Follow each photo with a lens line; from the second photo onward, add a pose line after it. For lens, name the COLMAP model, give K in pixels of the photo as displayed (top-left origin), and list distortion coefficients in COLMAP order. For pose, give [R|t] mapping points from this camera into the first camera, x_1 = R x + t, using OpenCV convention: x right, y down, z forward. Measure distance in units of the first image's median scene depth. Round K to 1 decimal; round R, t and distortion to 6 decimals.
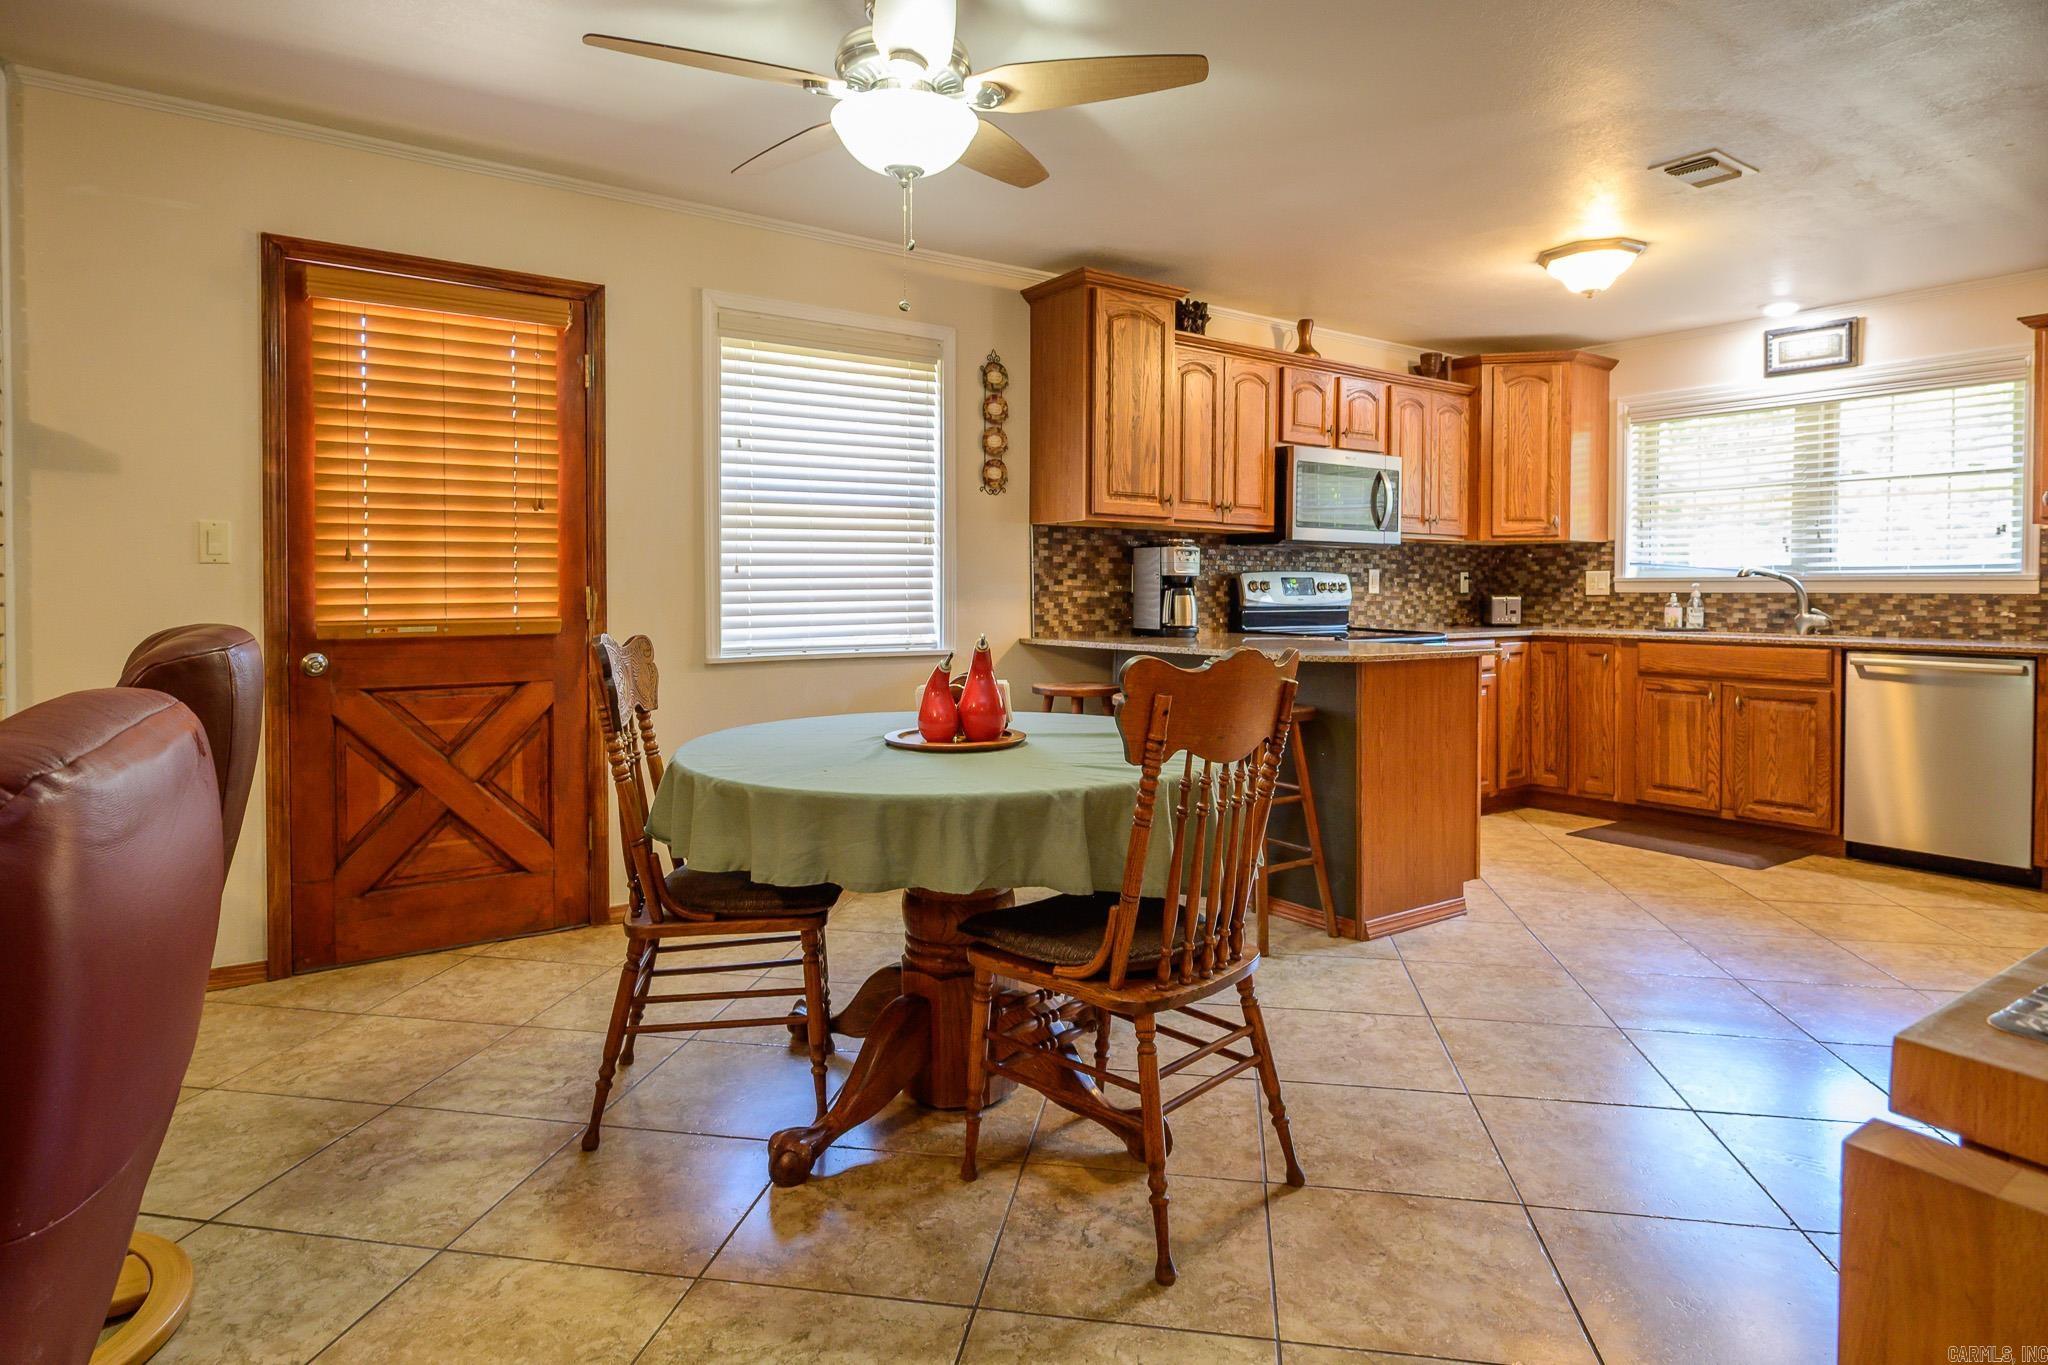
lens RADIAL K [[1127.5, 0, 1033.3], [0, 1127.5, 602.9], [0, 0, 1]] dist [-0.004565, 0.000511]
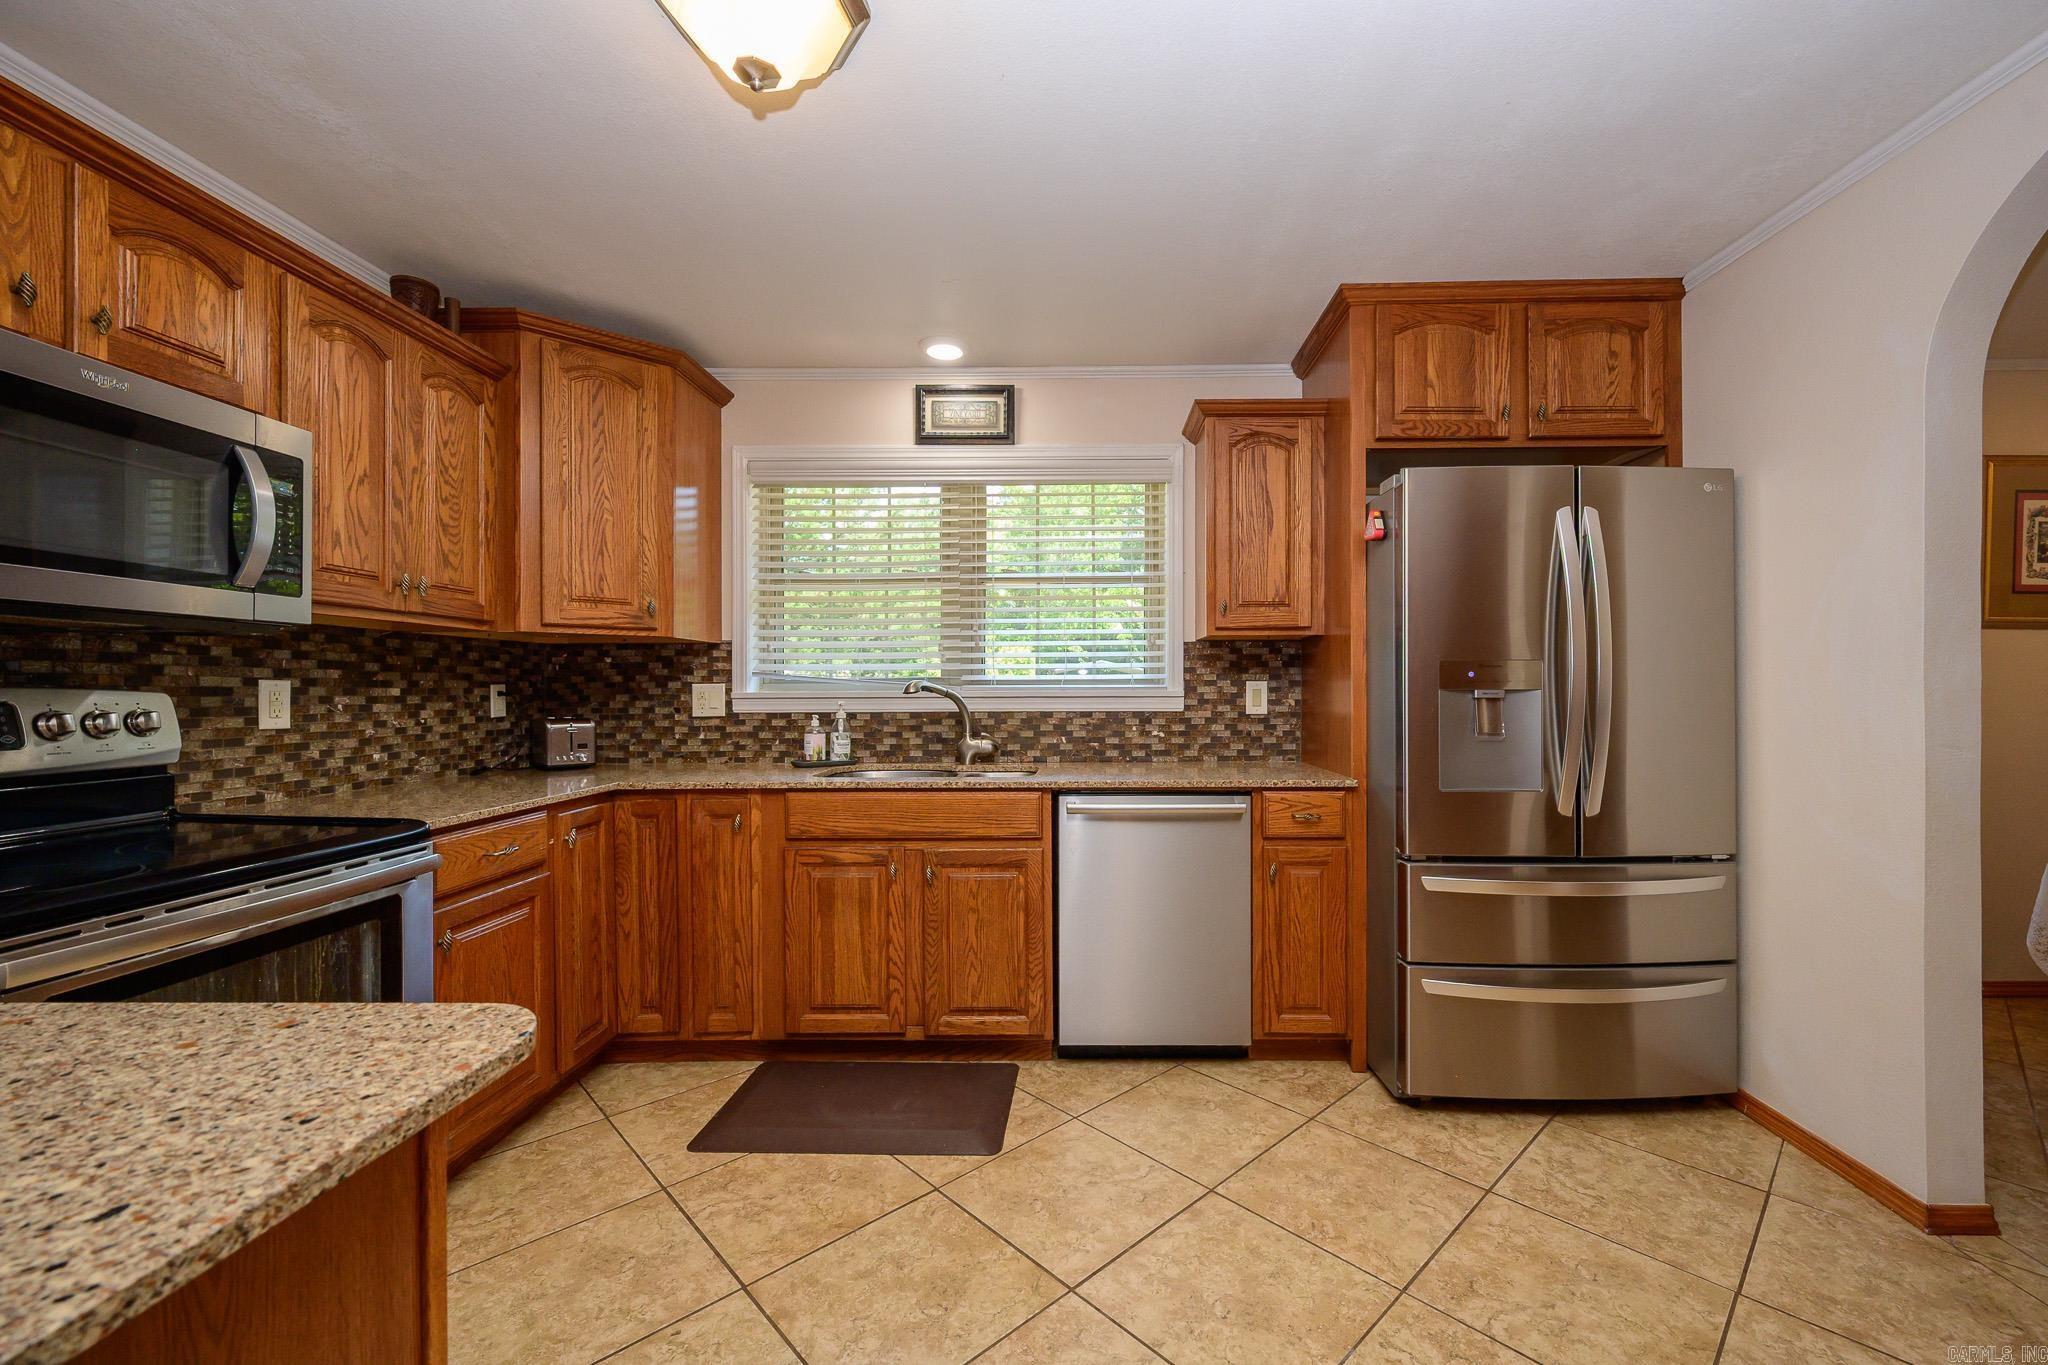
lens RADIAL K [[810.3, 0, 1064.3], [0, 810.3, 691.5], [0, 0, 1]] dist [0.001087, -0.000870]
pose [[0.589765, -0.006637, 0.807548, 0.265167], [0.015250, 0.999879, -0.002919, -0.022118], [-0.807431, 0.014036, 0.589795, 0.623008]]
